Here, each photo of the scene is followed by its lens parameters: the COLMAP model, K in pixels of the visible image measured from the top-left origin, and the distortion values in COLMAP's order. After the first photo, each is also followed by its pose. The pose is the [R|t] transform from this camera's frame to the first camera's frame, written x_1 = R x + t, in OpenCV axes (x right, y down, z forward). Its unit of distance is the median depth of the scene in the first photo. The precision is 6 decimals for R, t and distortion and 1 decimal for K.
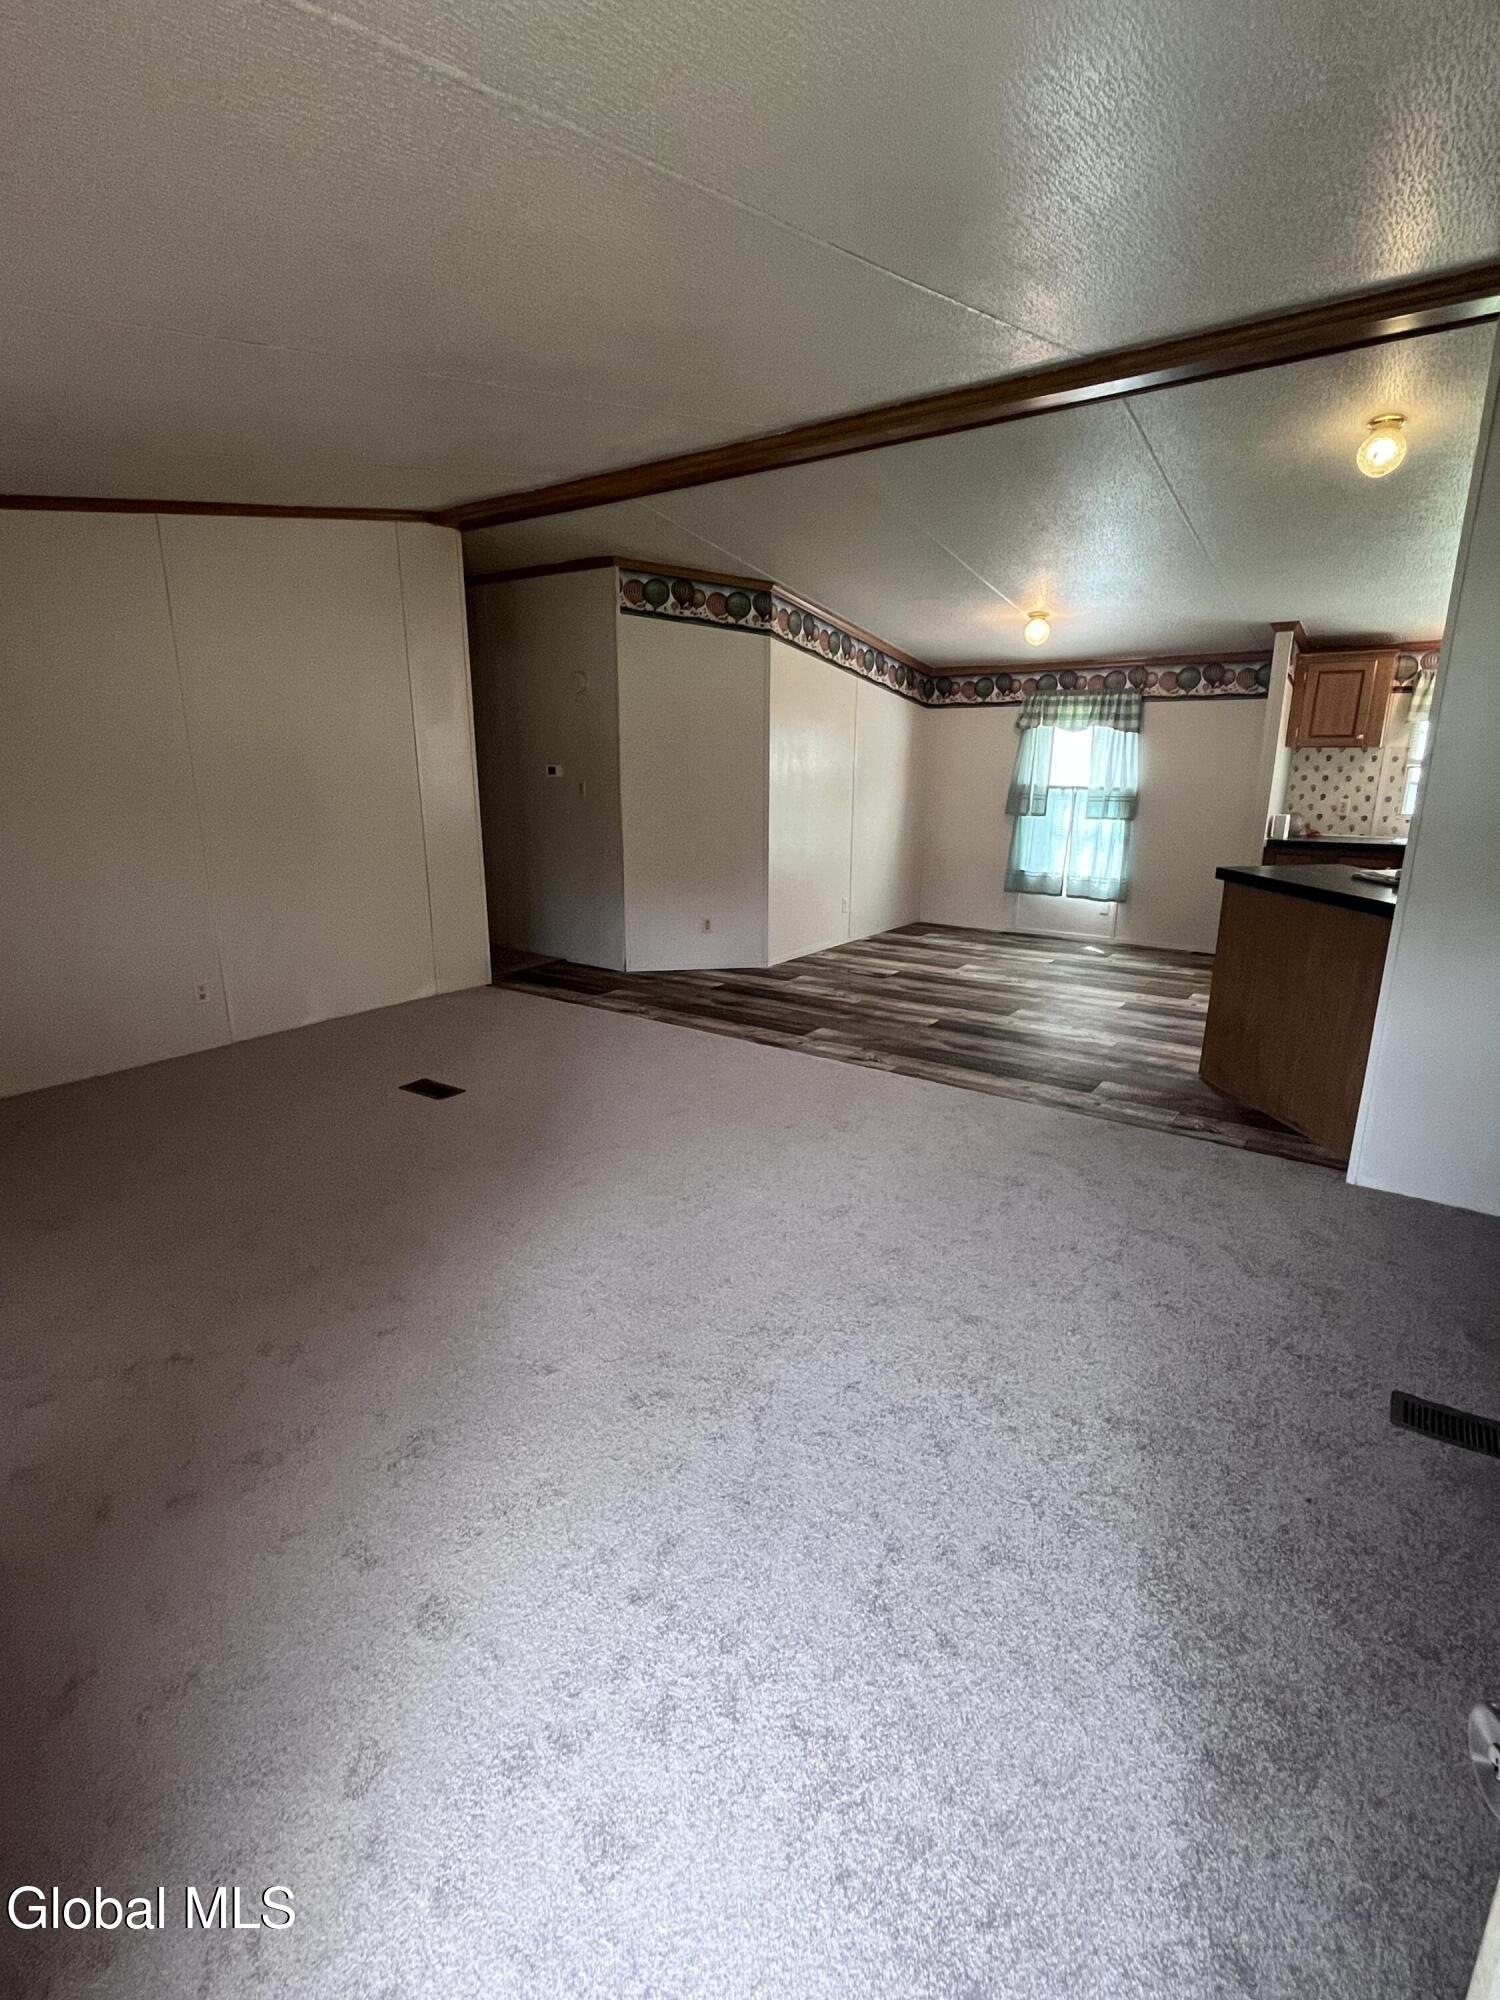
lens RADIAL K [[945.6, 0, 783.4], [0, 945.6, 999.1], [0, 0, 1]] dist [0.000866, 0.000111]
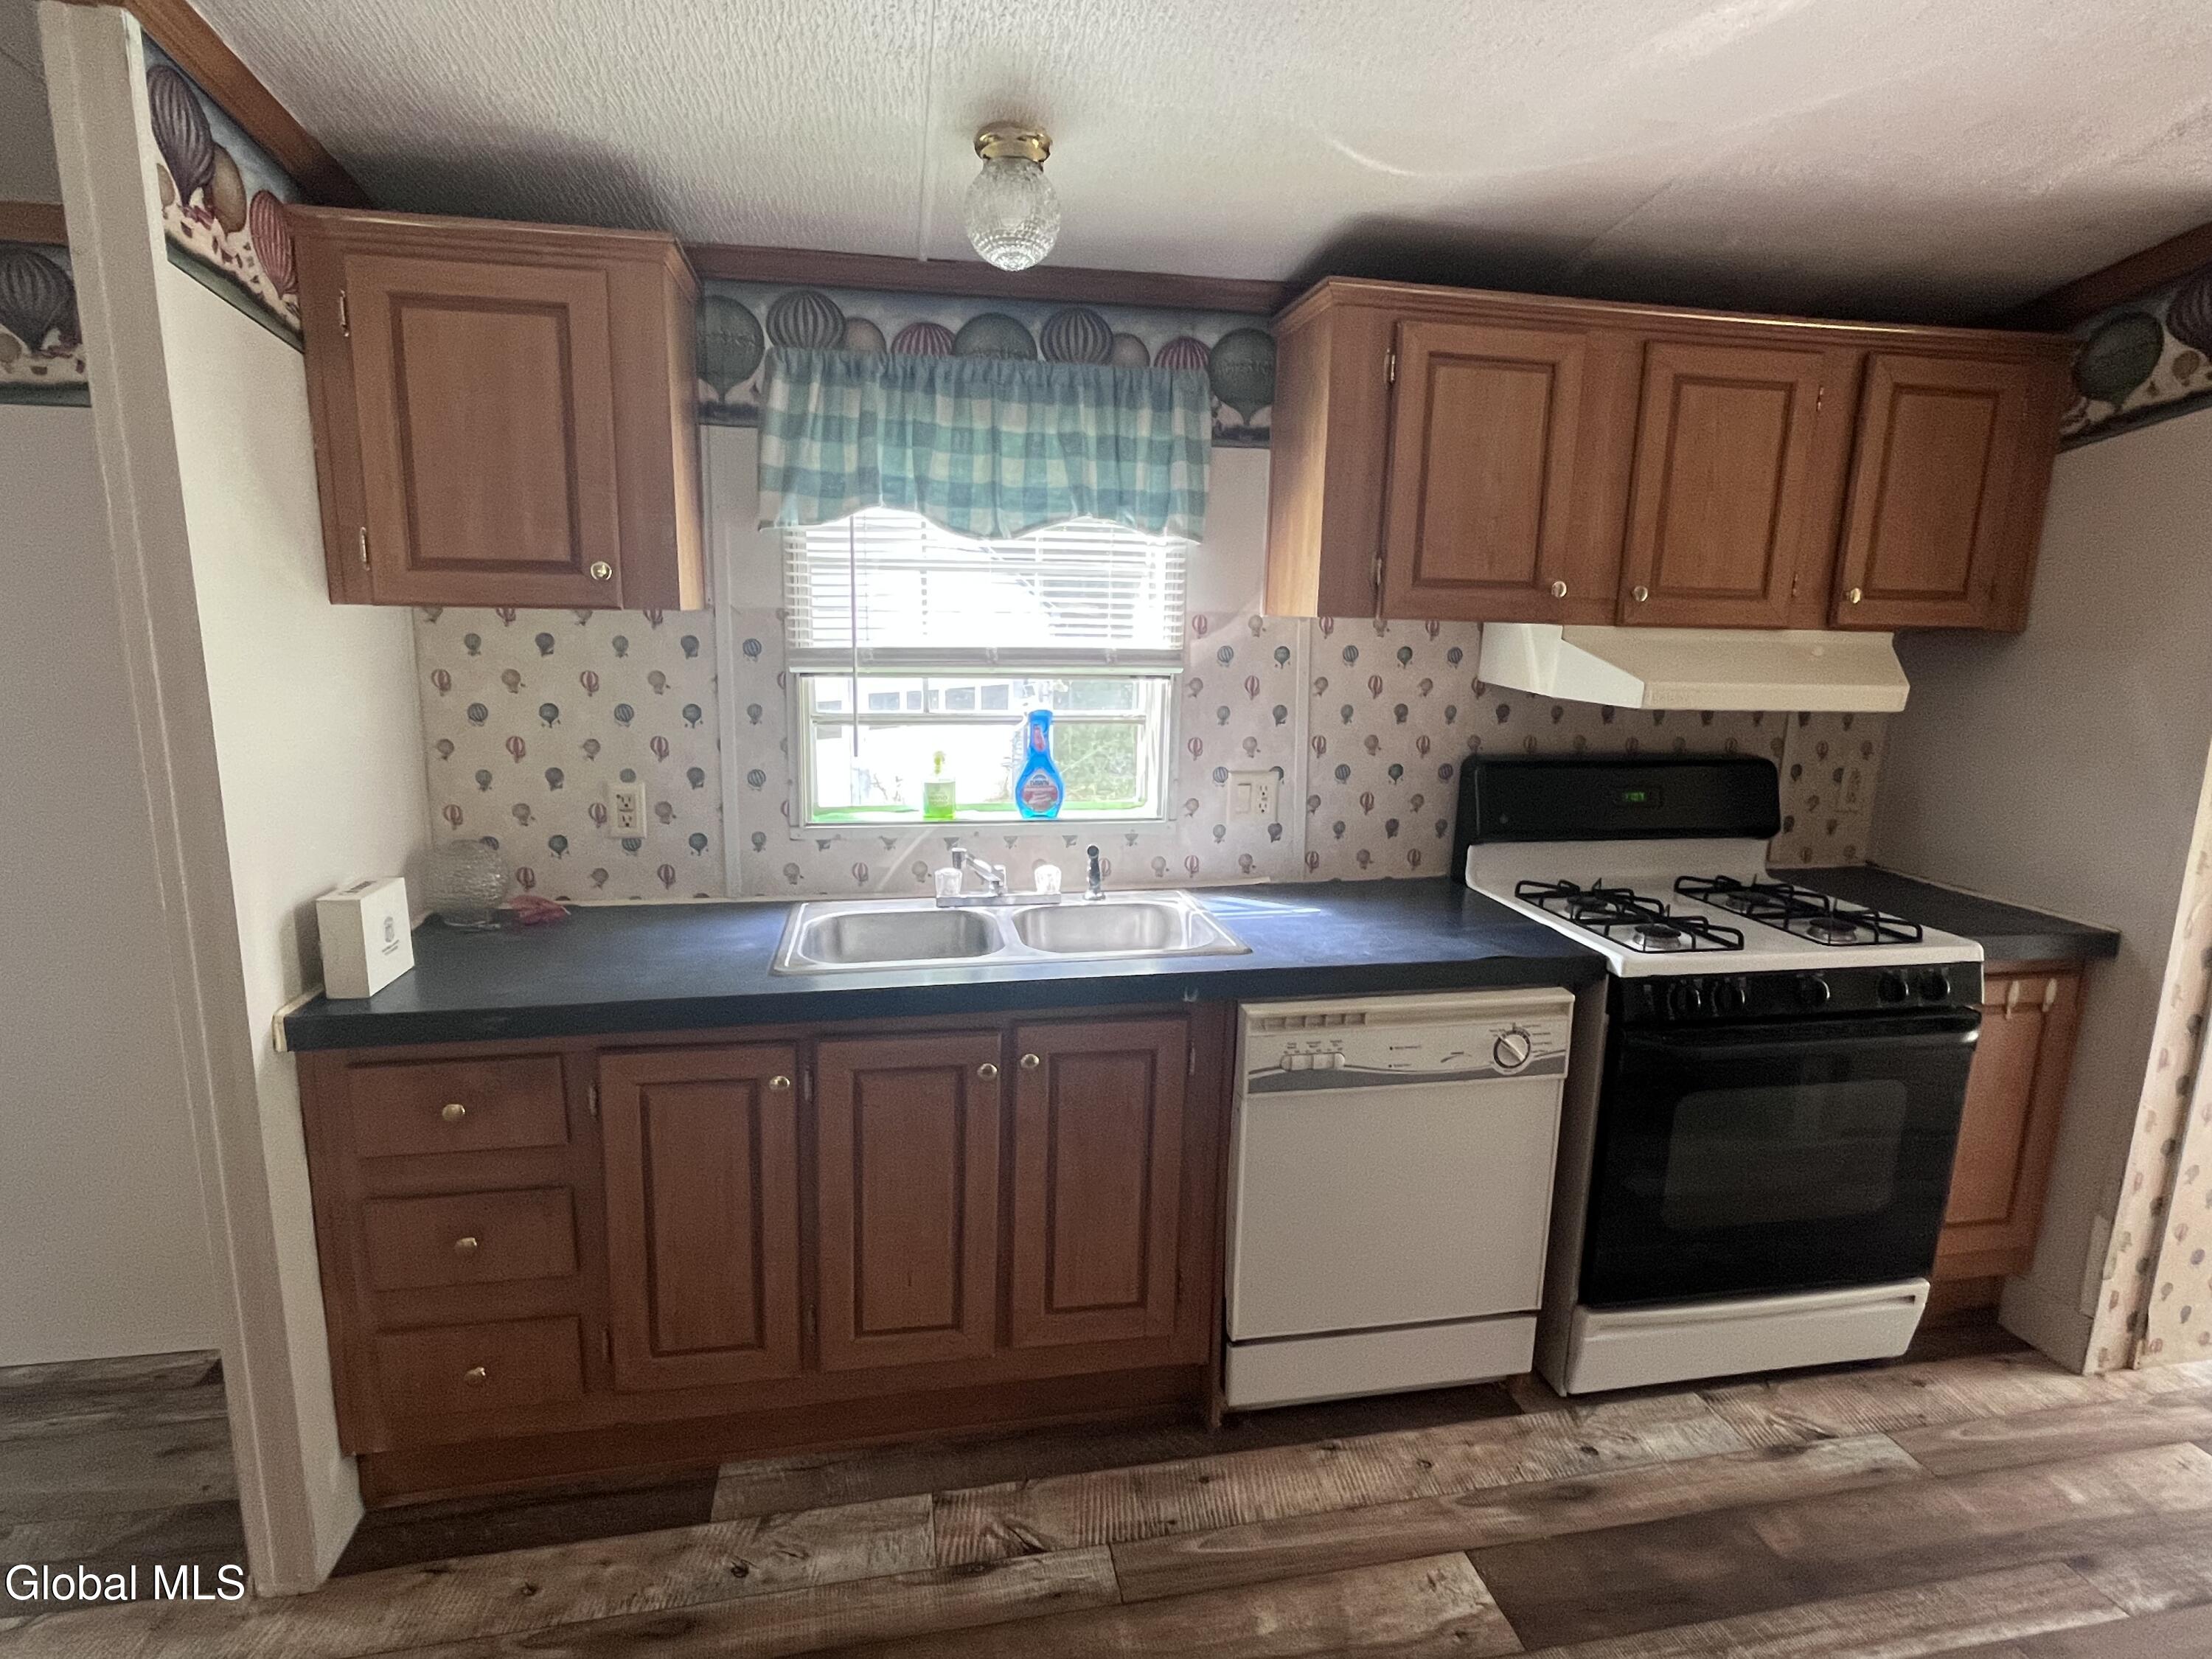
lens RADIAL K [[1135.9, 0, 1102.2], [0, 1135.9, 824.9], [0, 0, 1]] dist [-0.001711, -0.000627]
pose [[0.711004, -0.127288, 0.691571, 0.485478], [0.167755, 0.985788, 0.008971, -0.189157], [-0.682884, 0.109636, 0.722253, 0.693370]]
